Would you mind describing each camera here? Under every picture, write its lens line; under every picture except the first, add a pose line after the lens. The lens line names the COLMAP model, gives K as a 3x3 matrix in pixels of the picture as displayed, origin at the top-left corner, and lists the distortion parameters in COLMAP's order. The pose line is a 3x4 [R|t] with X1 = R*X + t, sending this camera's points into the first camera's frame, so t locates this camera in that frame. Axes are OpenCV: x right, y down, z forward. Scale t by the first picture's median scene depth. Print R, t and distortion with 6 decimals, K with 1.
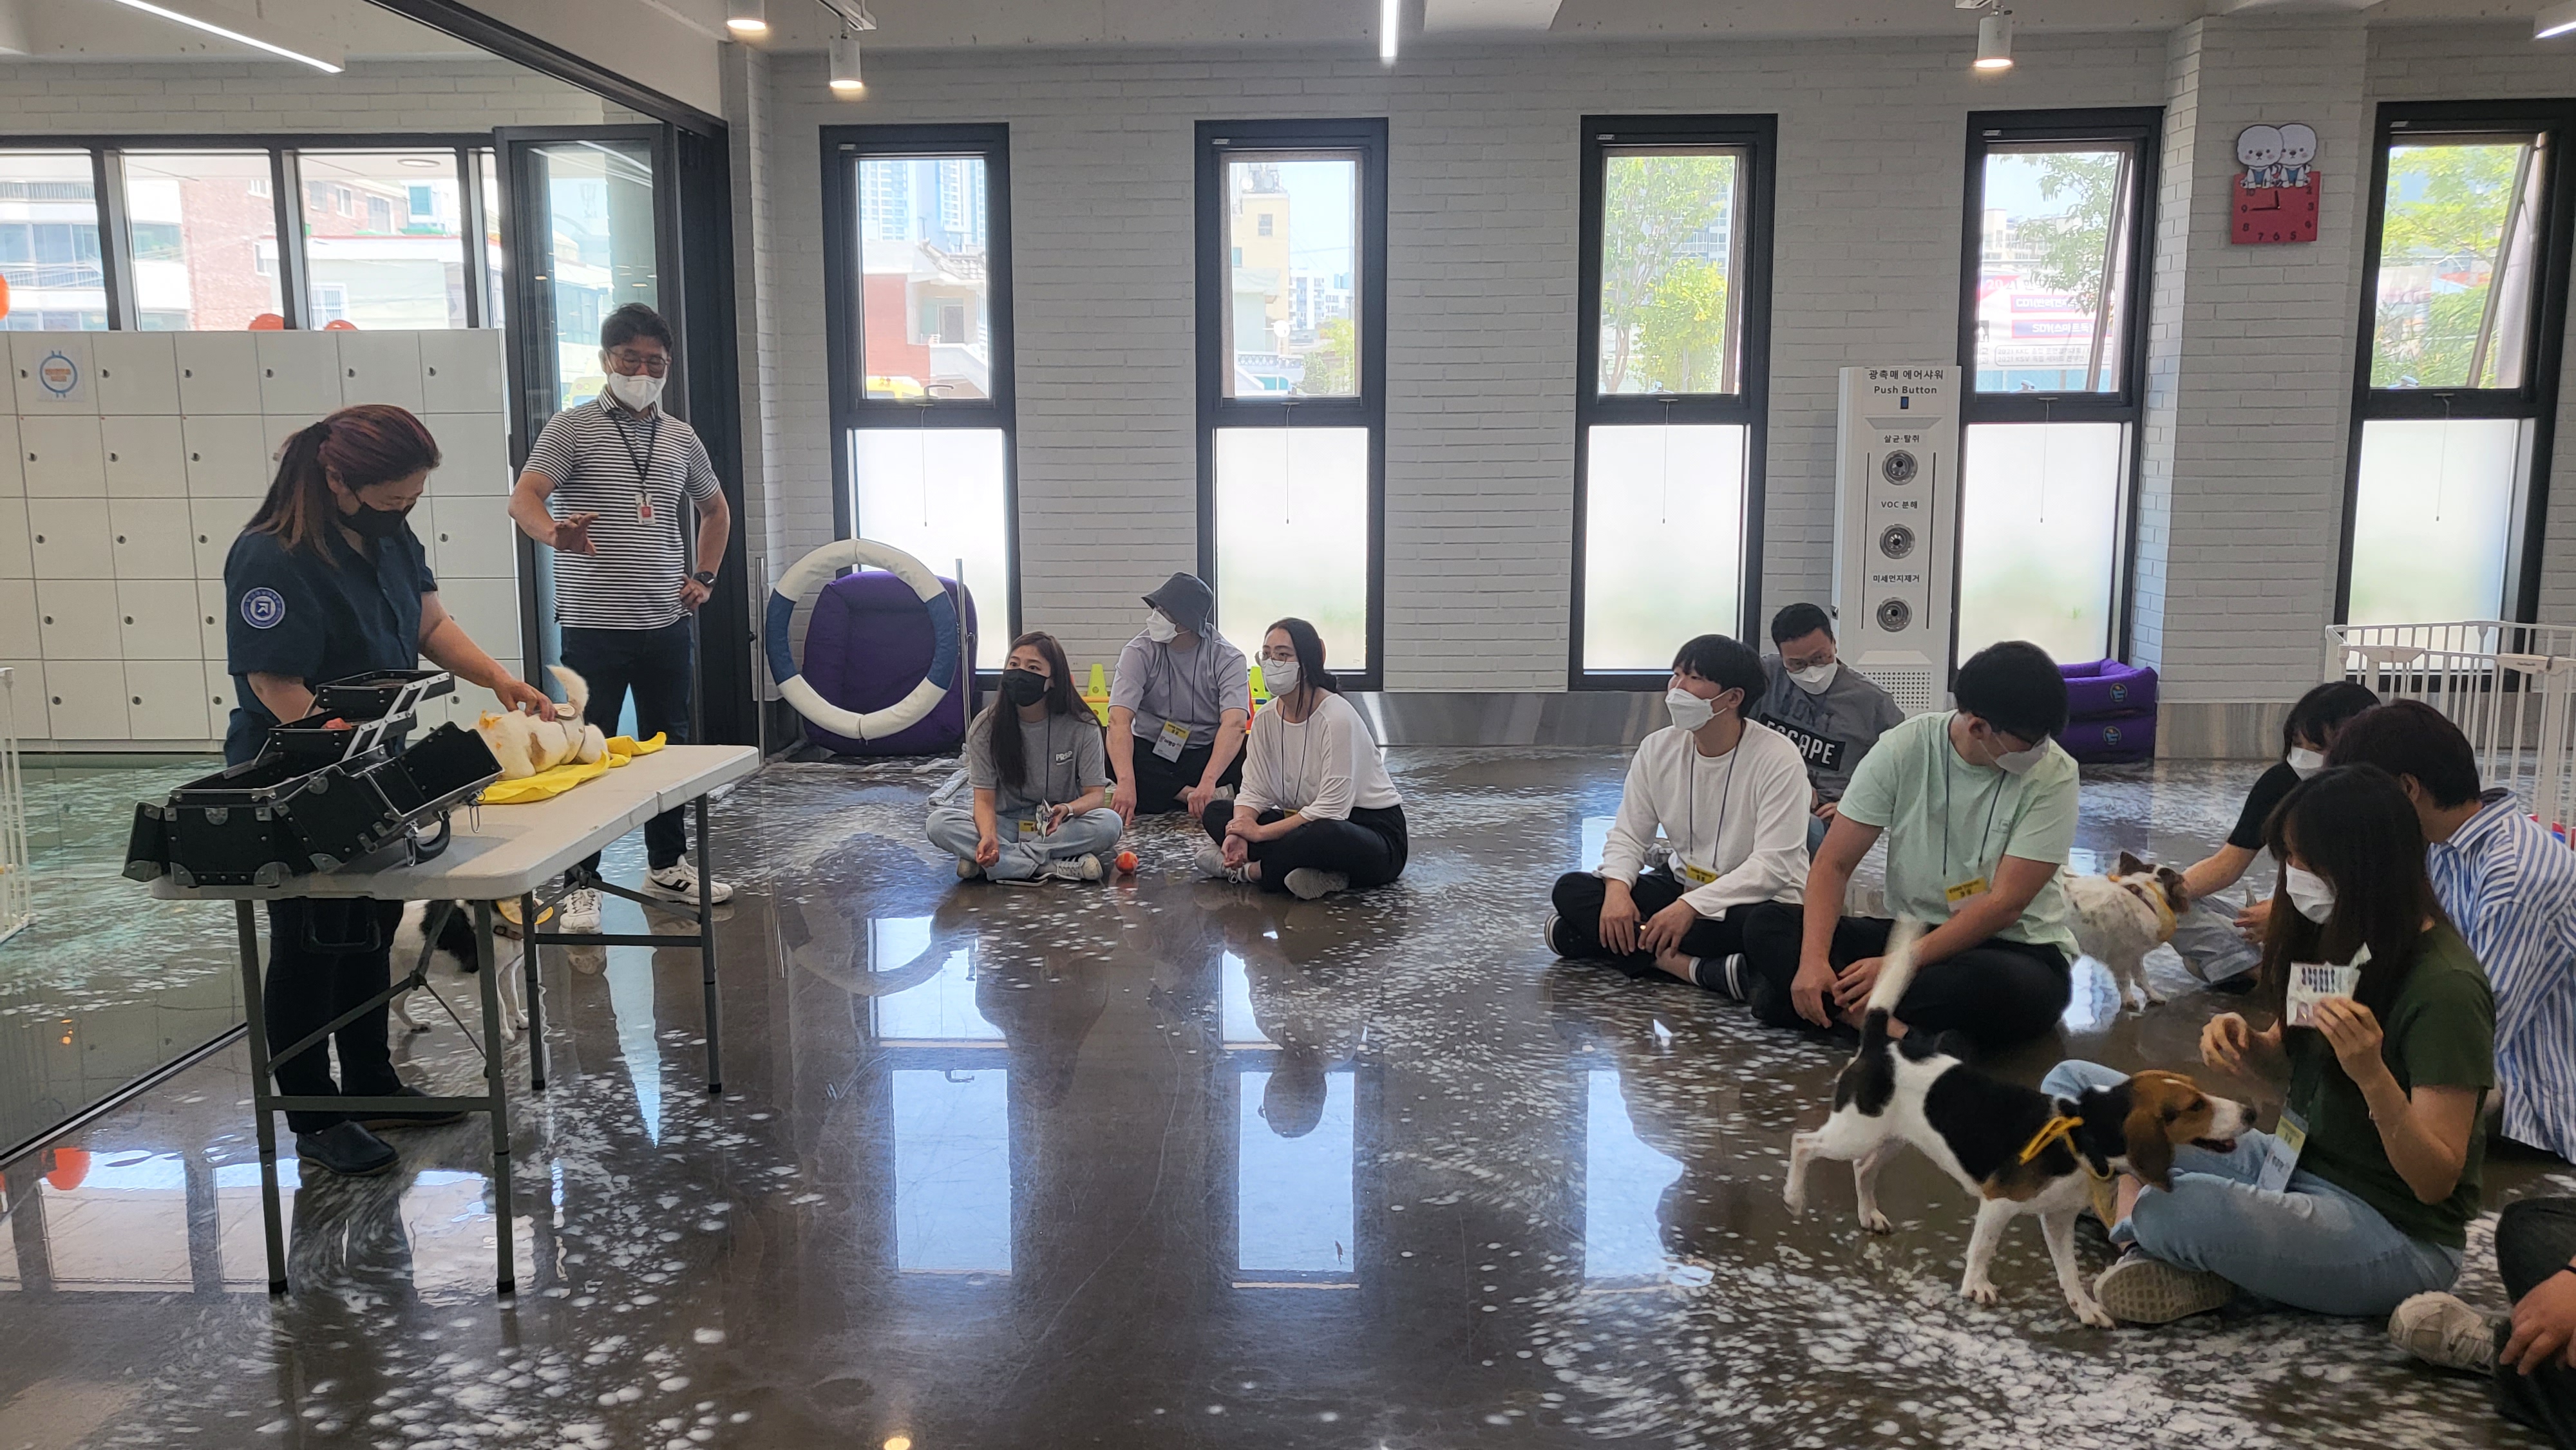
lens RADIAL K [[2004.8, 0, 1288.0], [0, 2004.8, 725.0], [0, 0, 1]] dist [0.006034, 0.003903]
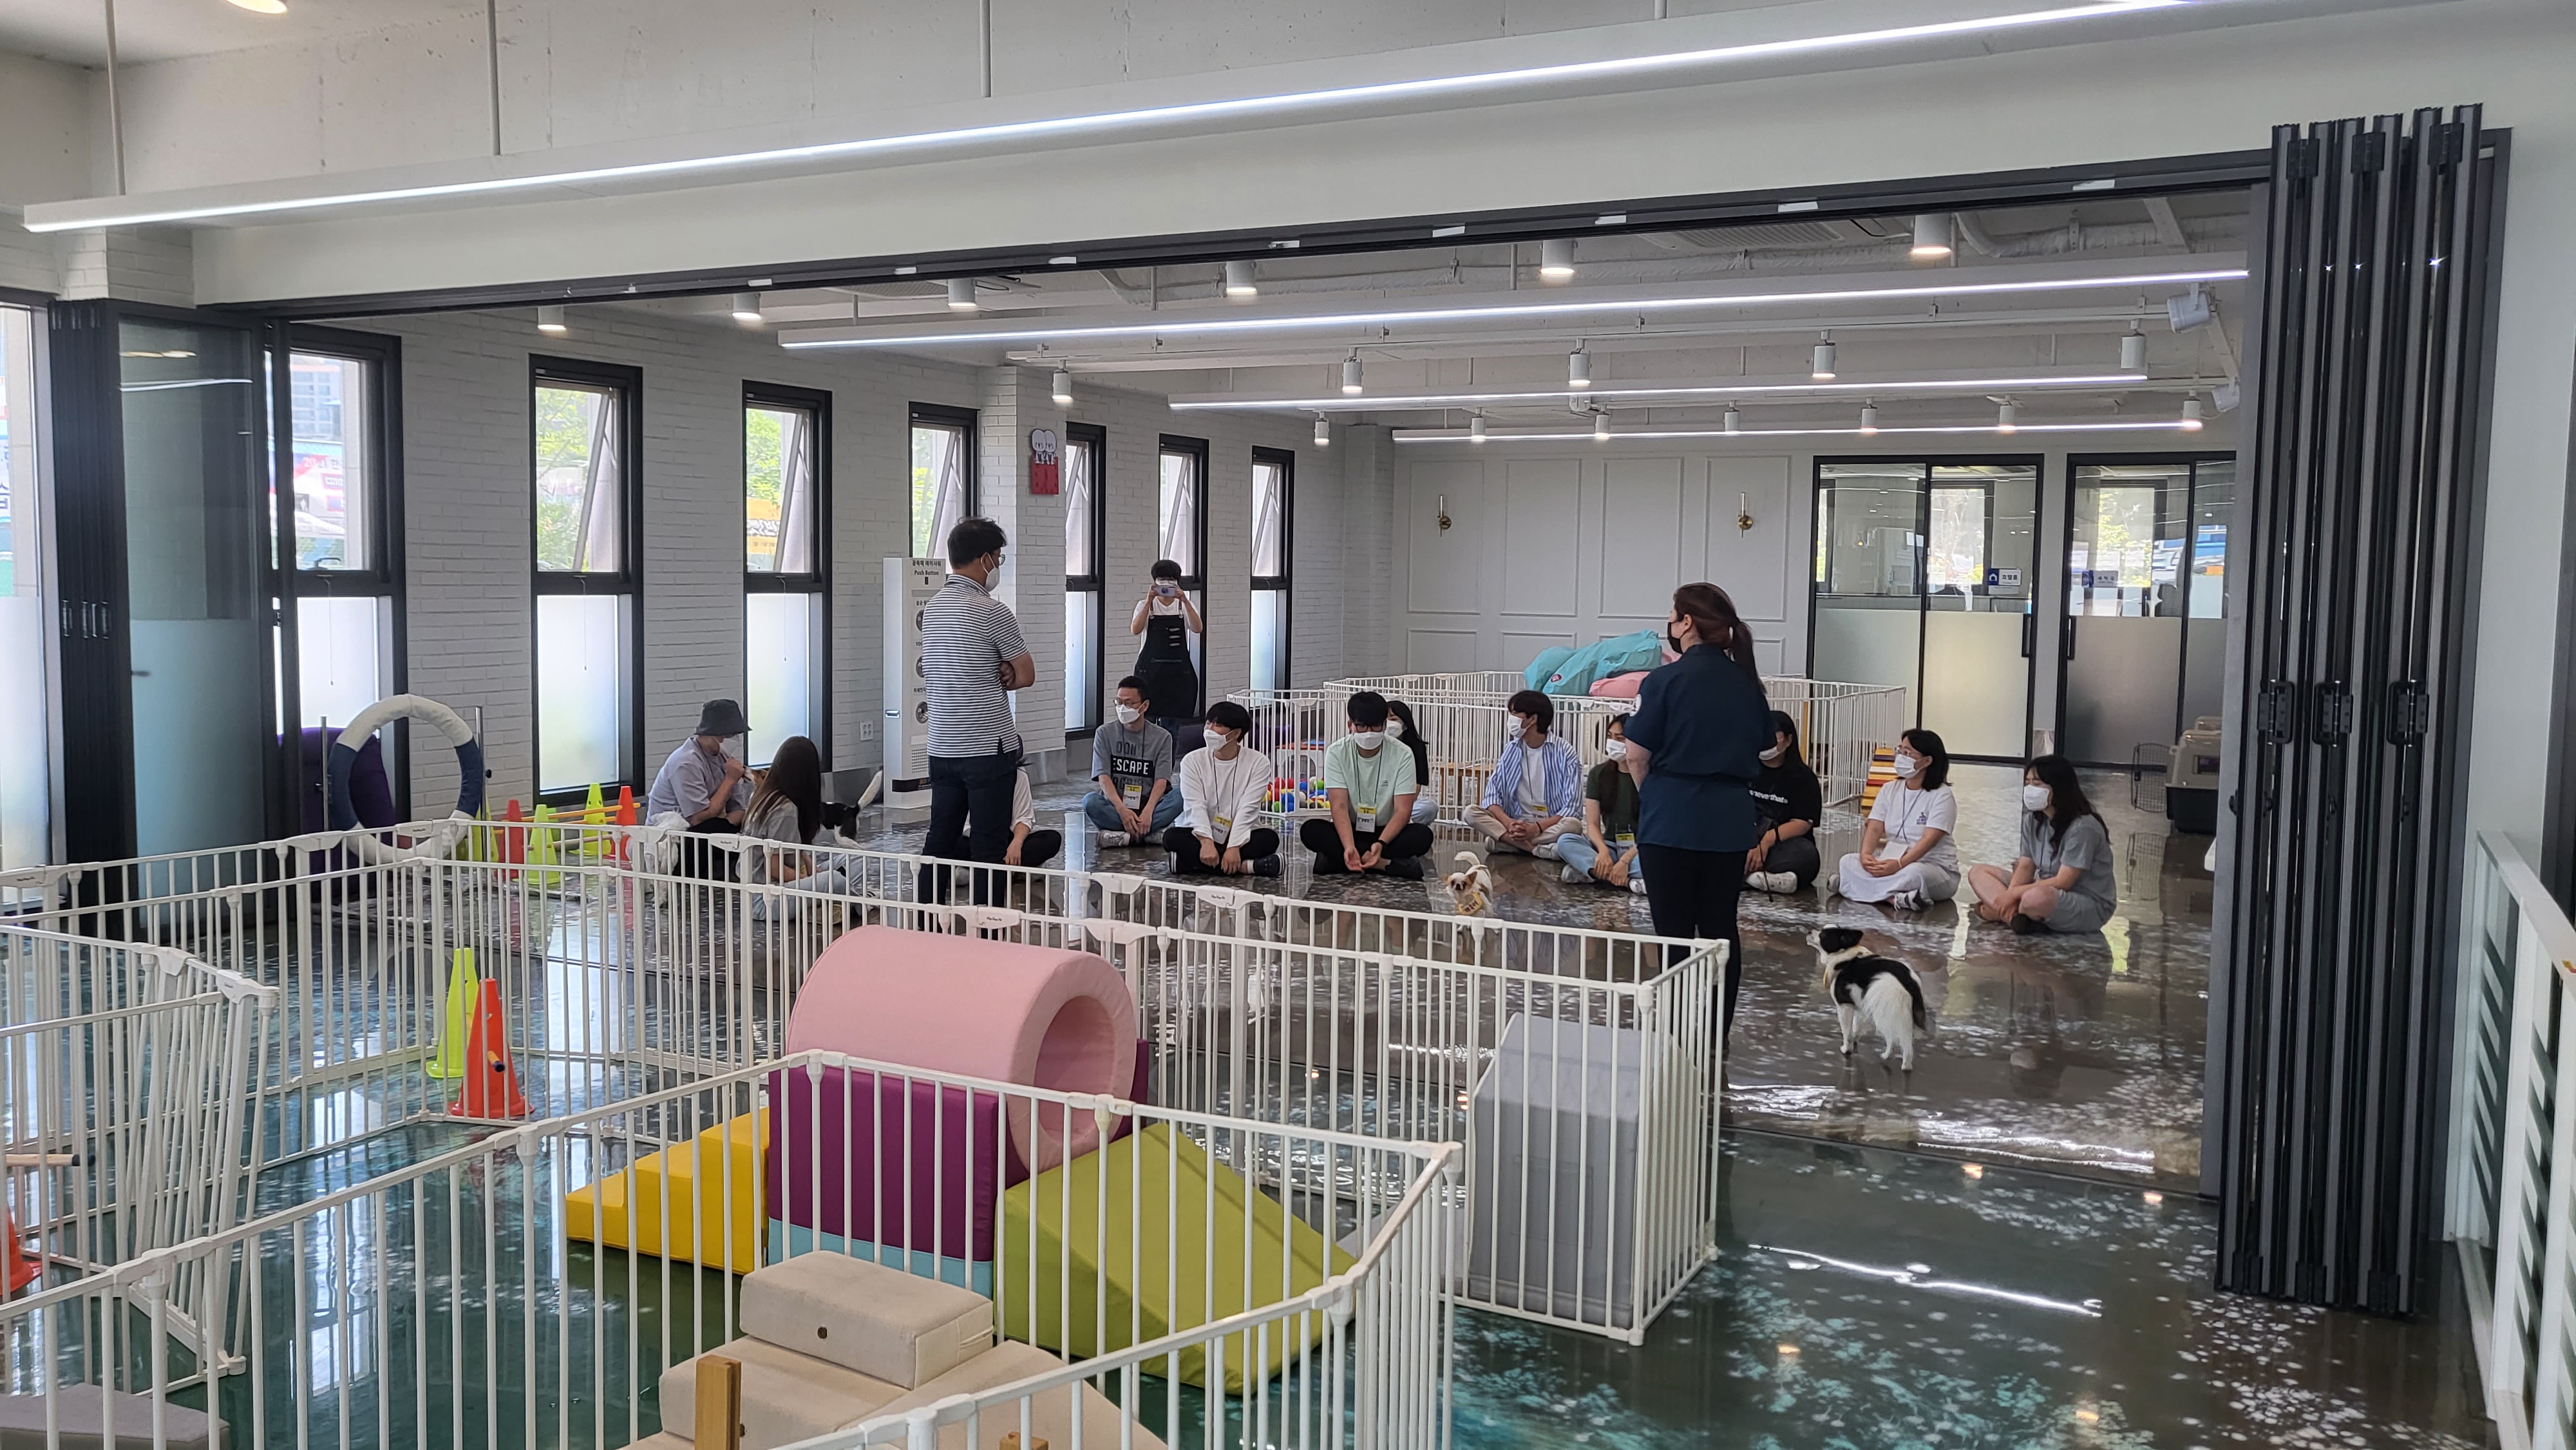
lens RADIAL K [[2004.8, 0, 1288.0], [0, 2004.8, 725.0], [0, 0, 1]] dist [0.006034, 0.003903]
pose [[0.442590, -0.057735, 0.894863, -0.776335], [0.136462, 0.990639, -0.003579, -0.001219], [-0.886280, 0.123698, 0.446326, 0.037838]]
